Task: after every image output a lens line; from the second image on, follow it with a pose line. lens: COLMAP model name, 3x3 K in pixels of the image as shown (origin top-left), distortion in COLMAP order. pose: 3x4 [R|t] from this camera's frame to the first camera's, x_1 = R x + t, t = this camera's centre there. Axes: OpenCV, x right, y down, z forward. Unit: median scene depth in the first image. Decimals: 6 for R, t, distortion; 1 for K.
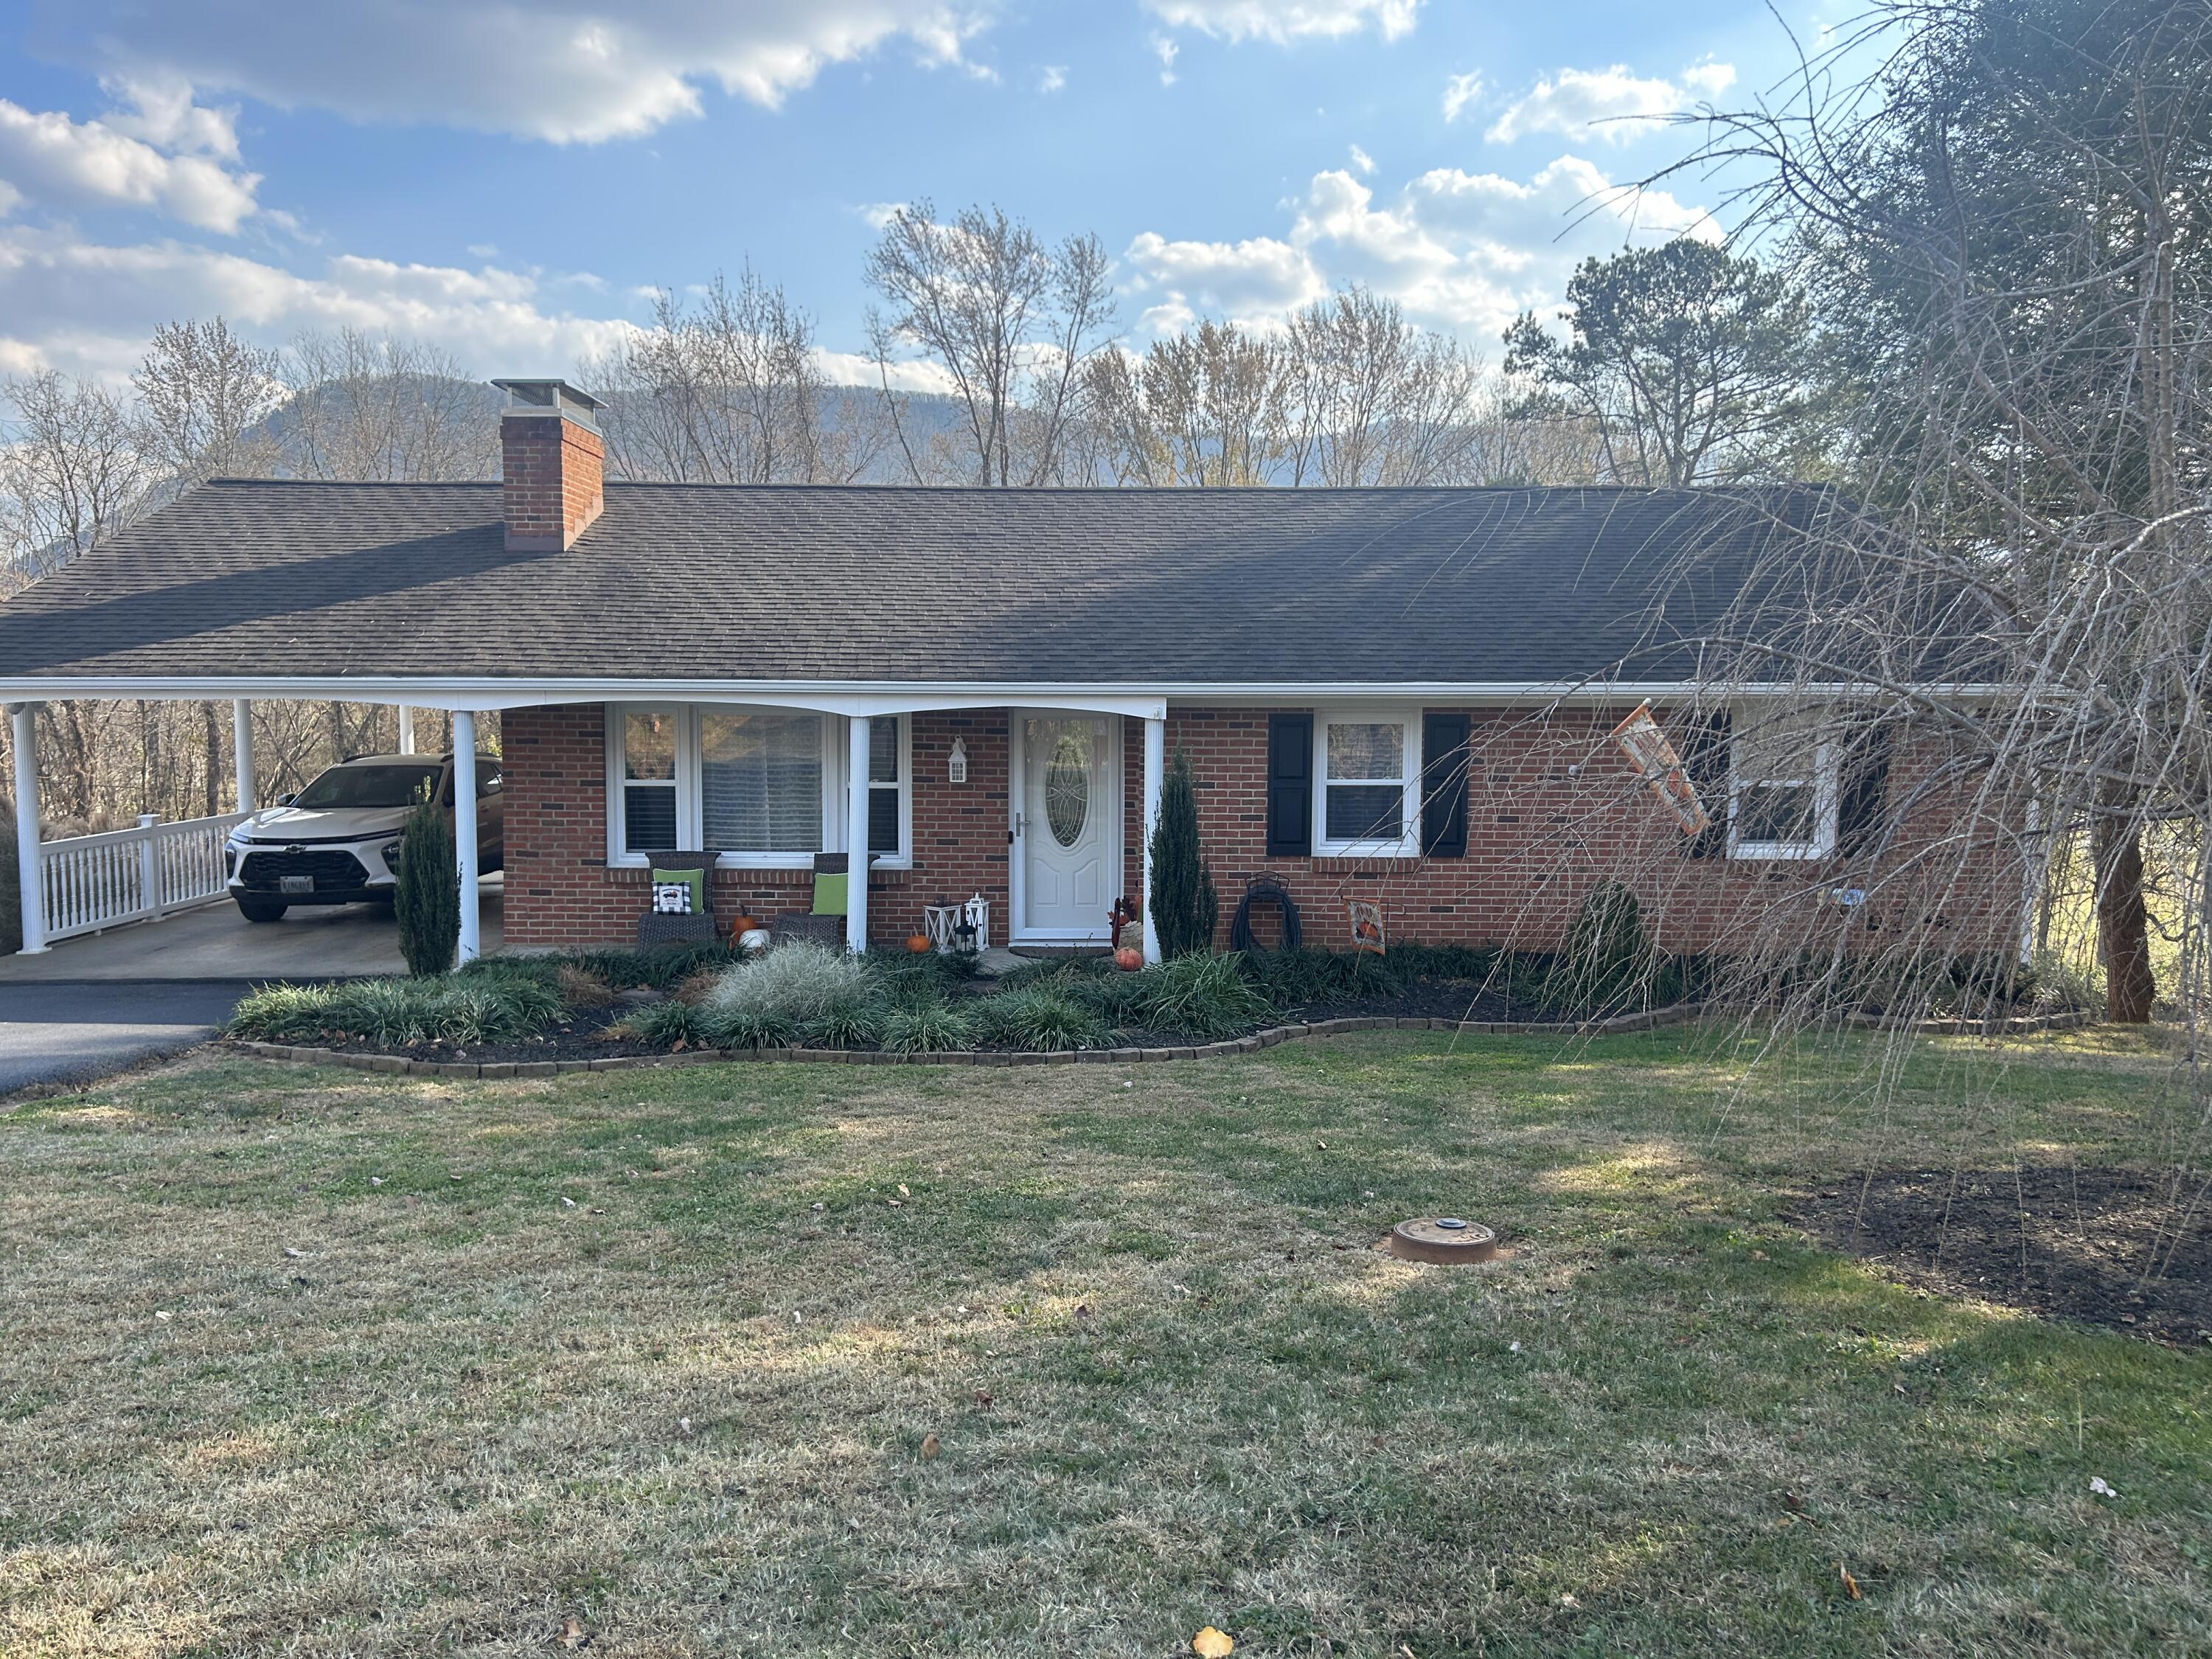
lens RADIAL K [[1663.5, 0, 1119.2], [0, 1663.5, 826.3], [0, 0, 1]] dist [0.074866, -0.087744]
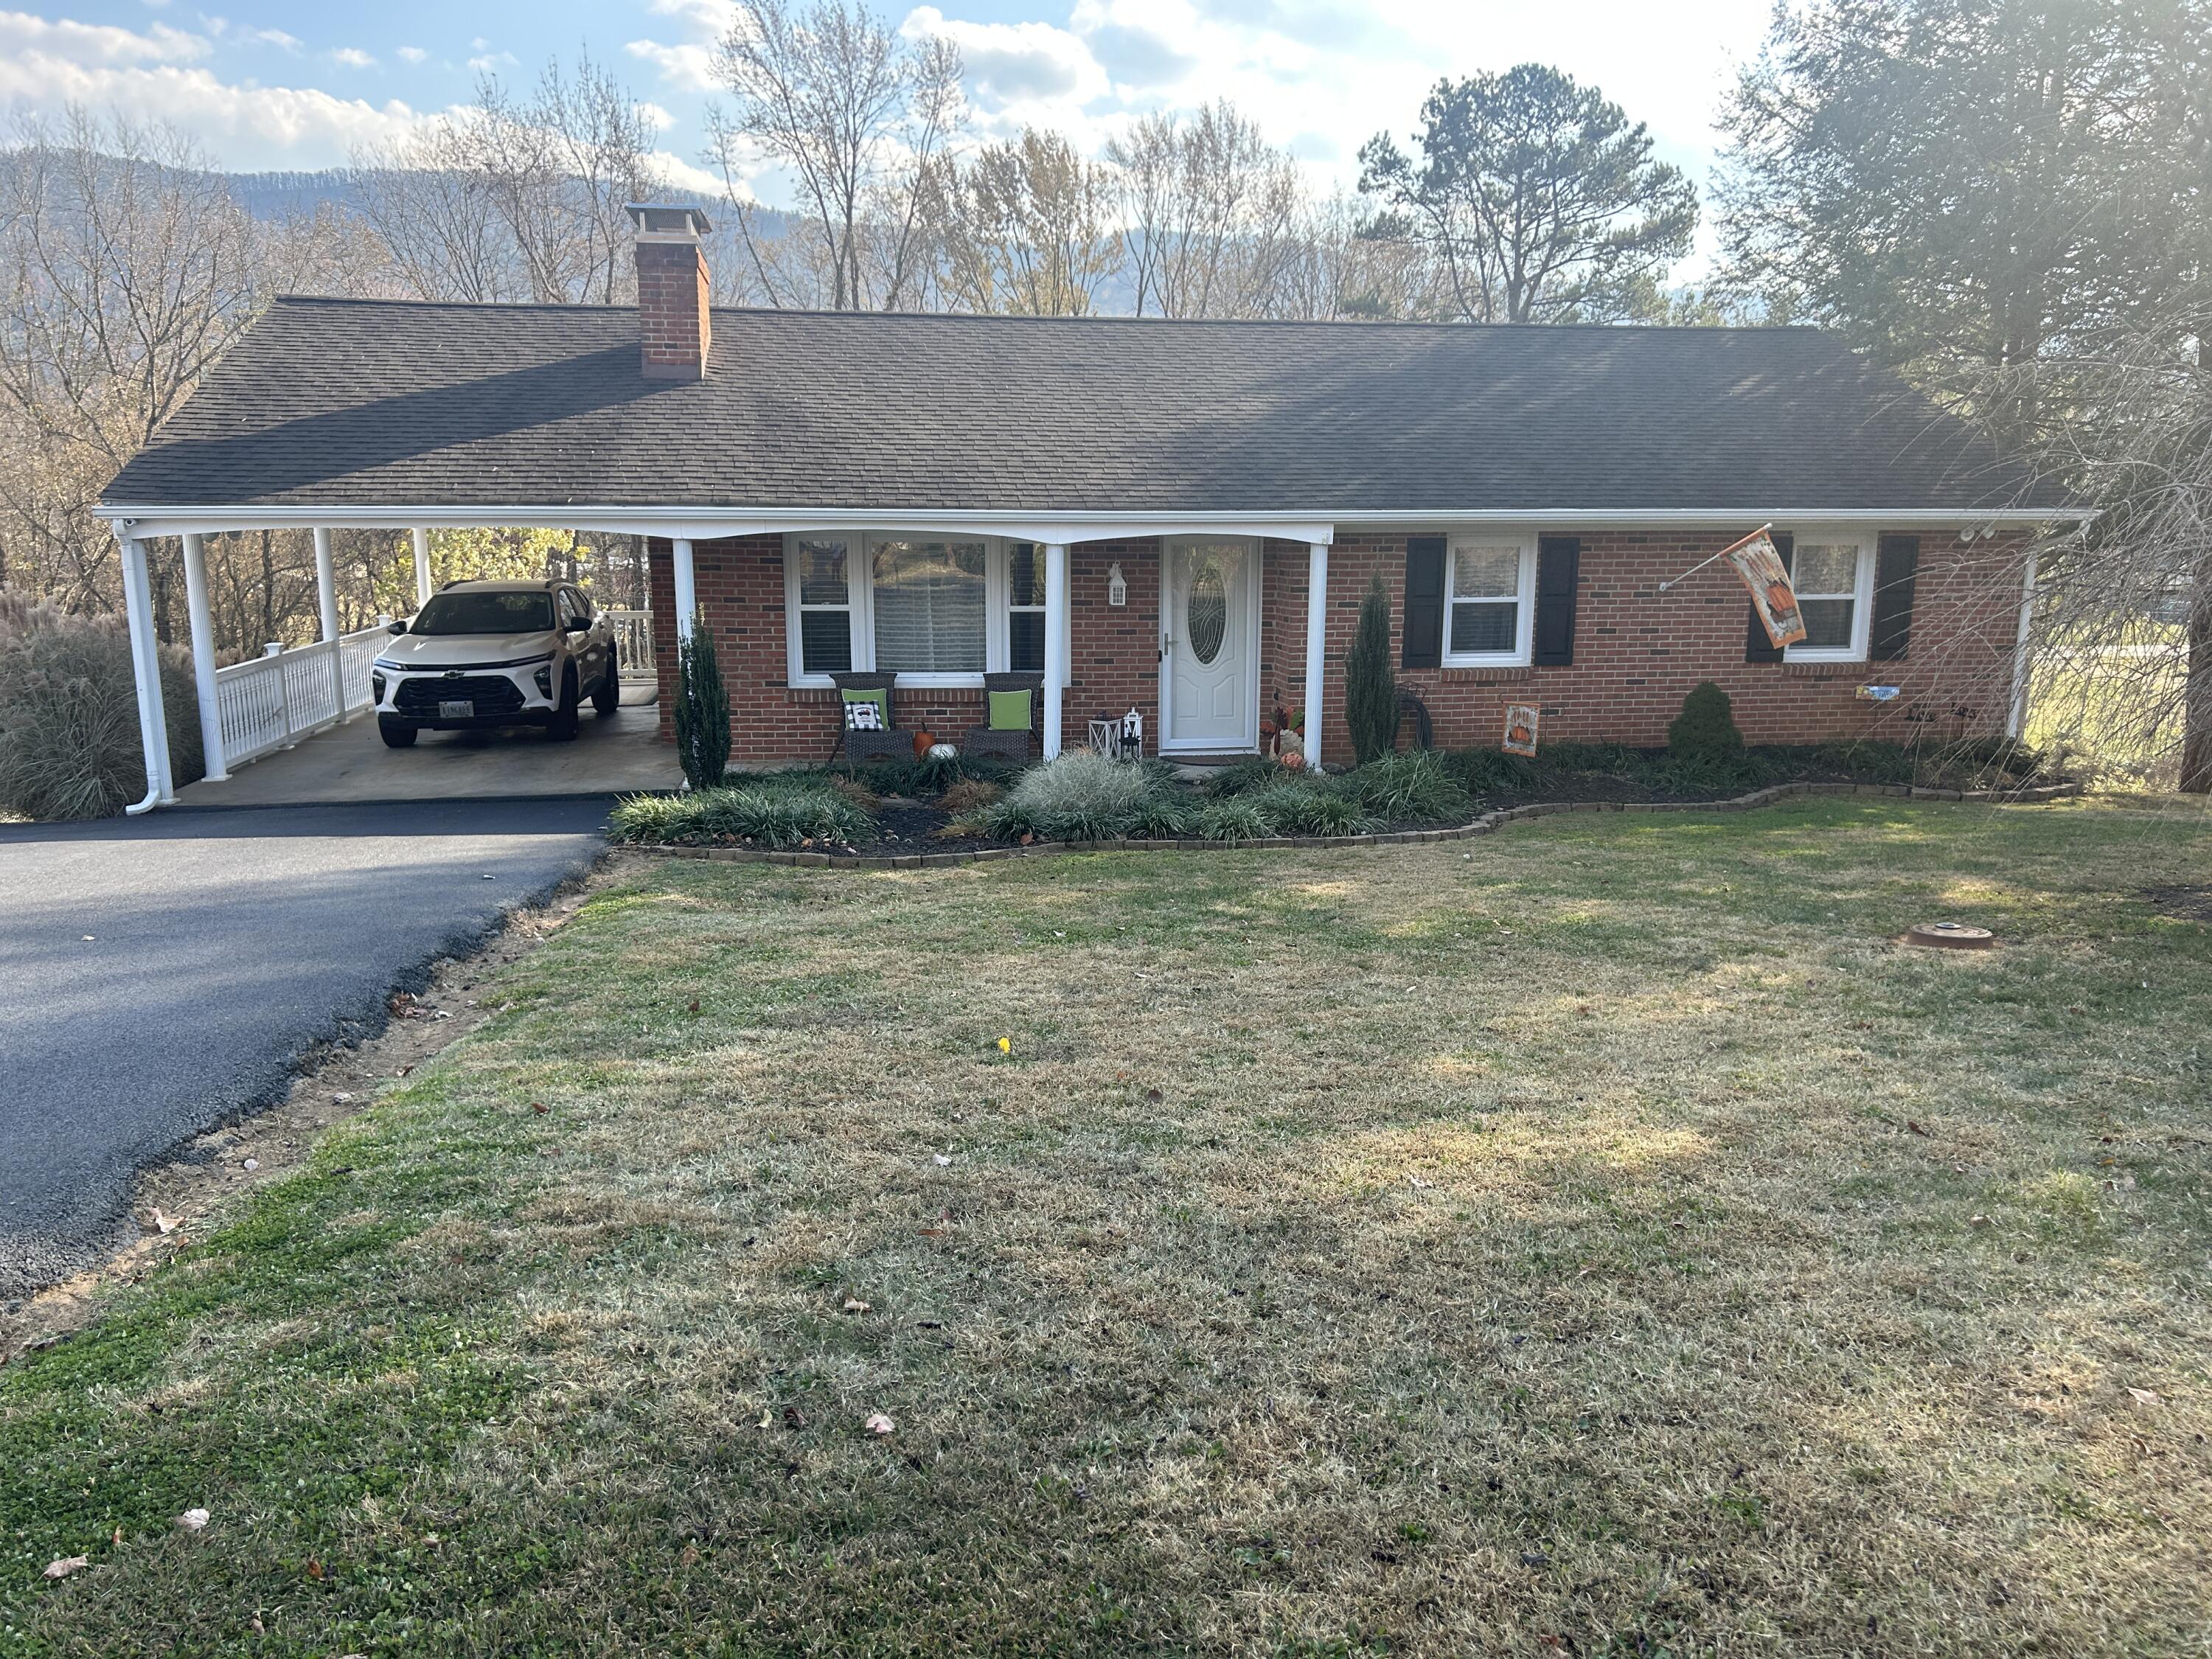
lens RADIAL K [[1671.5, 0, 1113.2], [0, 1671.5, 846.9], [0, 0, 1]] dist [0.075834, -0.081875]
pose [[0.987897, -0.031312, 0.151917, -0.277076], [0.013470, 0.993031, 0.117081, 0.002666], [-0.154525, -0.113618, 0.981434, -0.091896]]
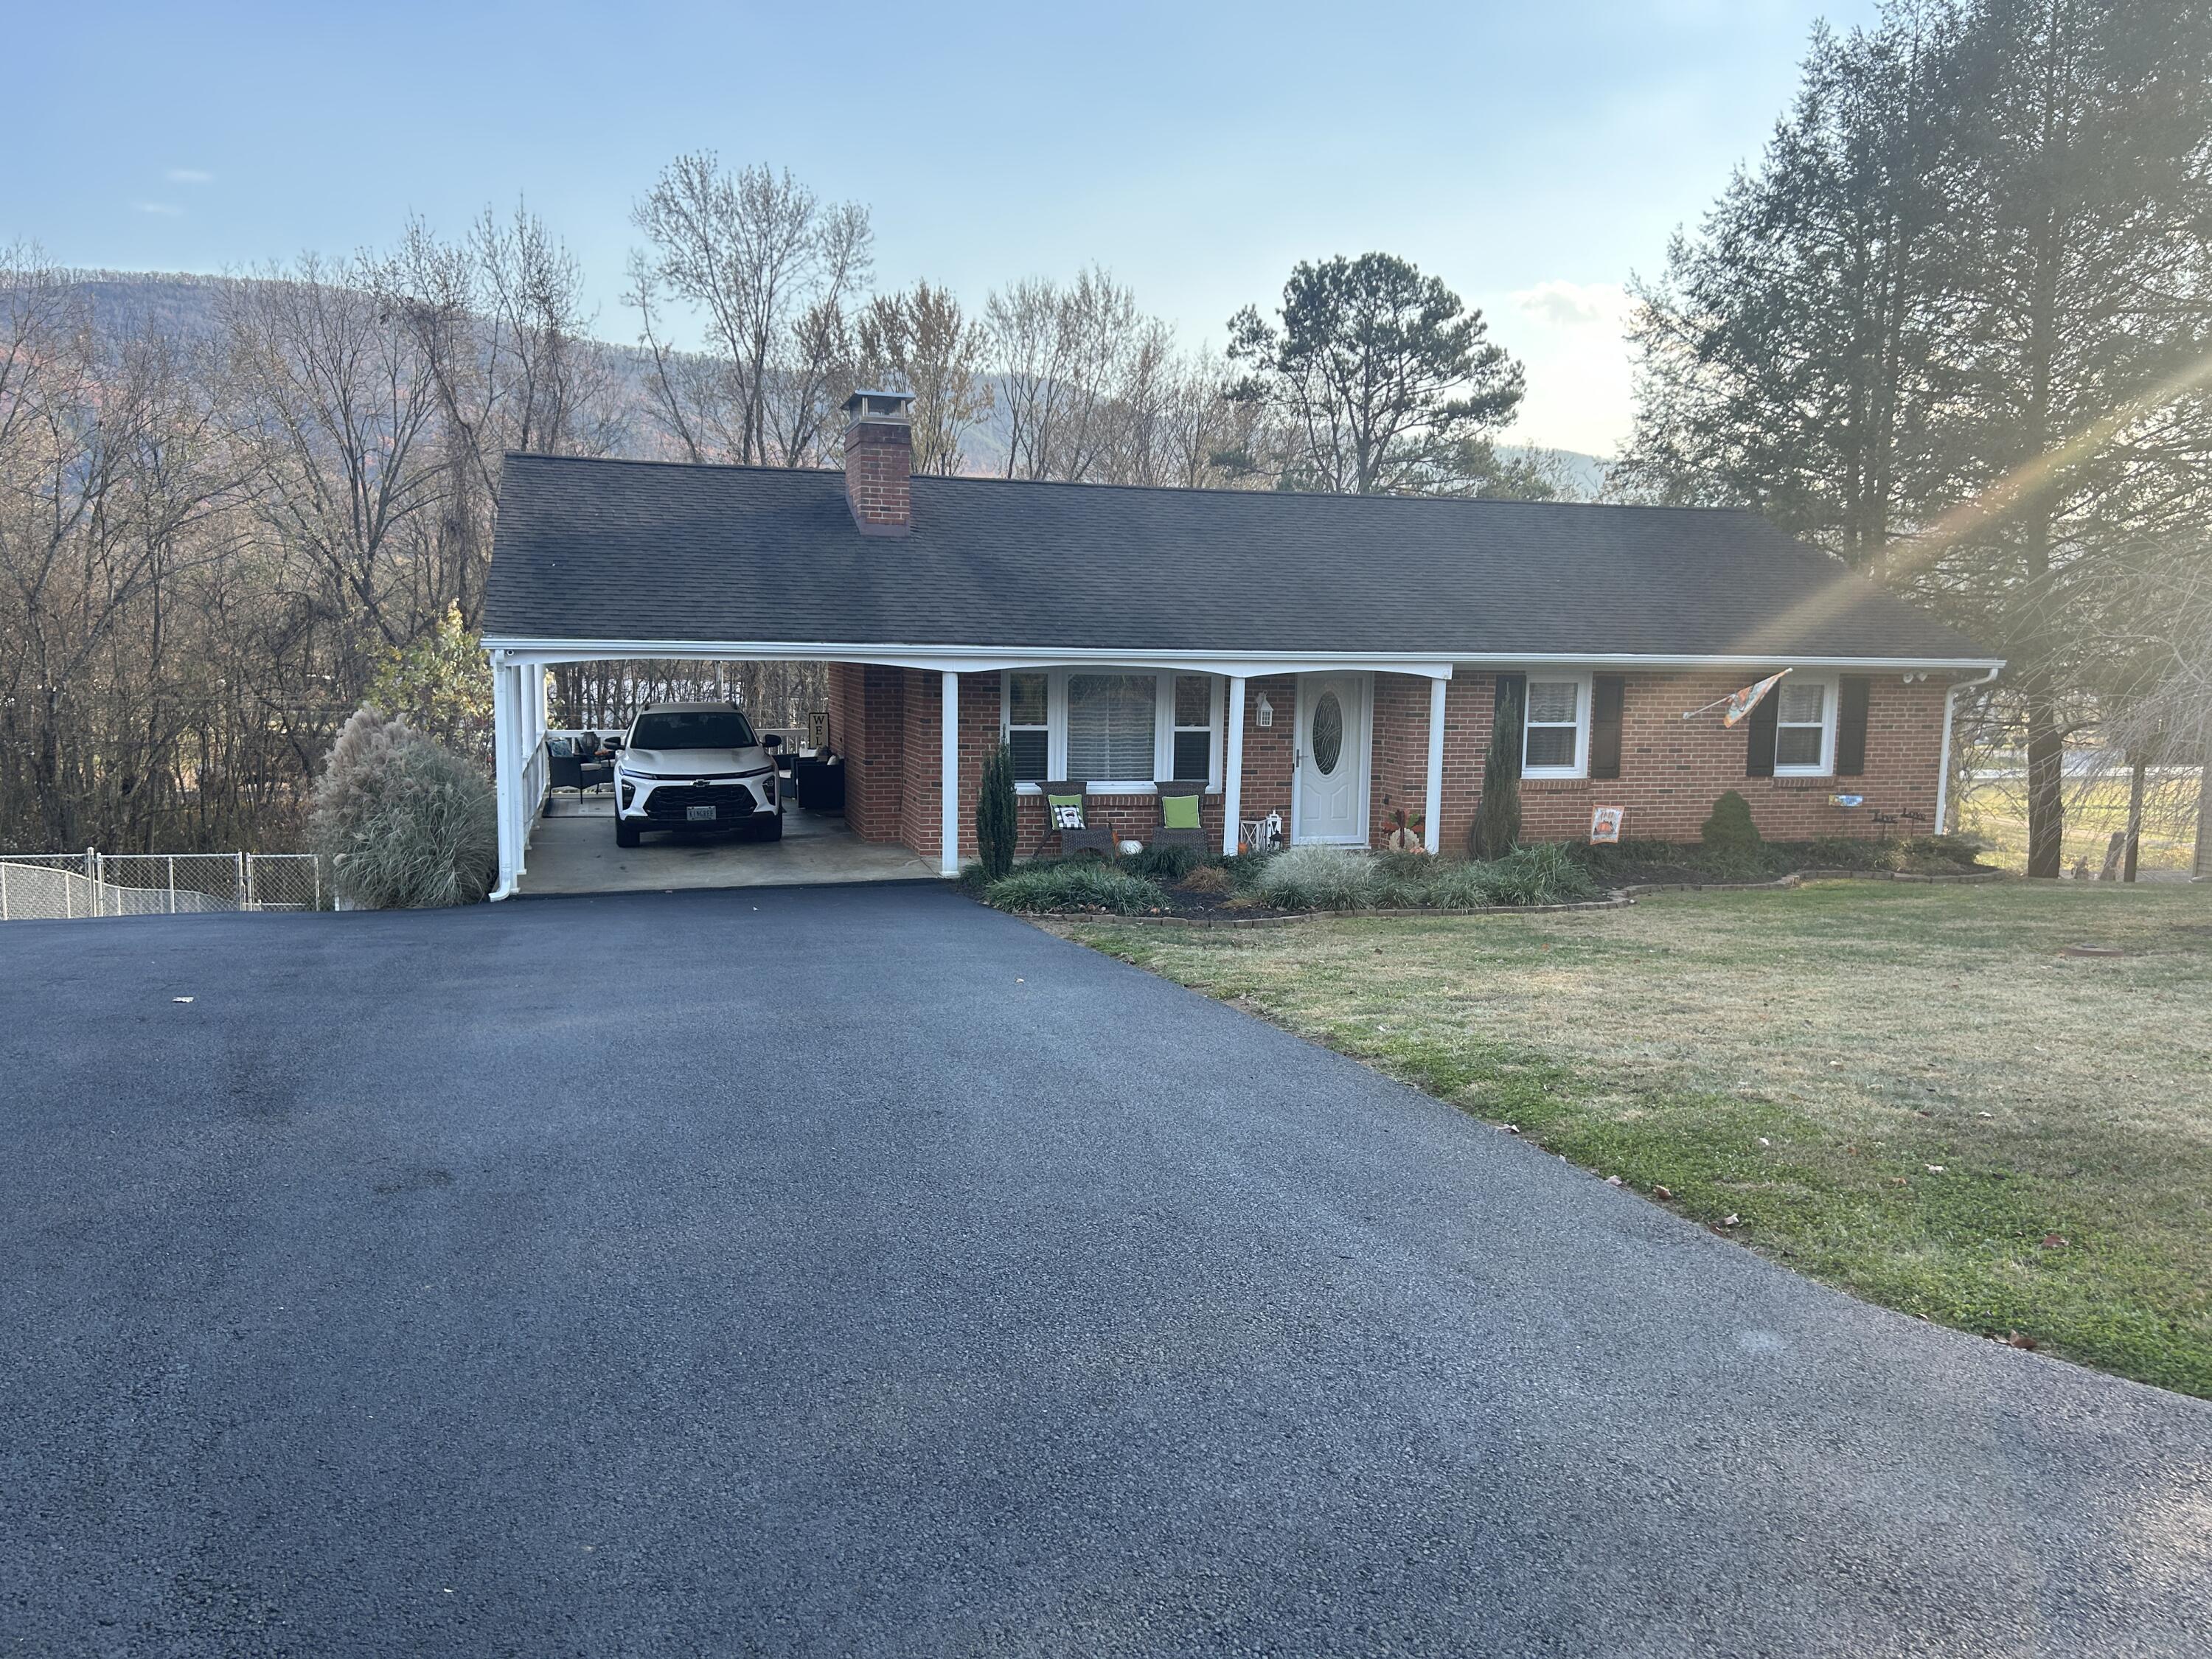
lens RADIAL K [[1686.6, 0, 1104.9], [0, 1686.6, 841.8], [0, 0, 1]] dist [0.122198, -0.172066]
pose [[0.954674, -0.021622, 0.296867, -0.631081], [0.009147, 0.999018, 0.043345, 0.005941], [-0.297513, -0.038665, 0.953934, -0.247053]]
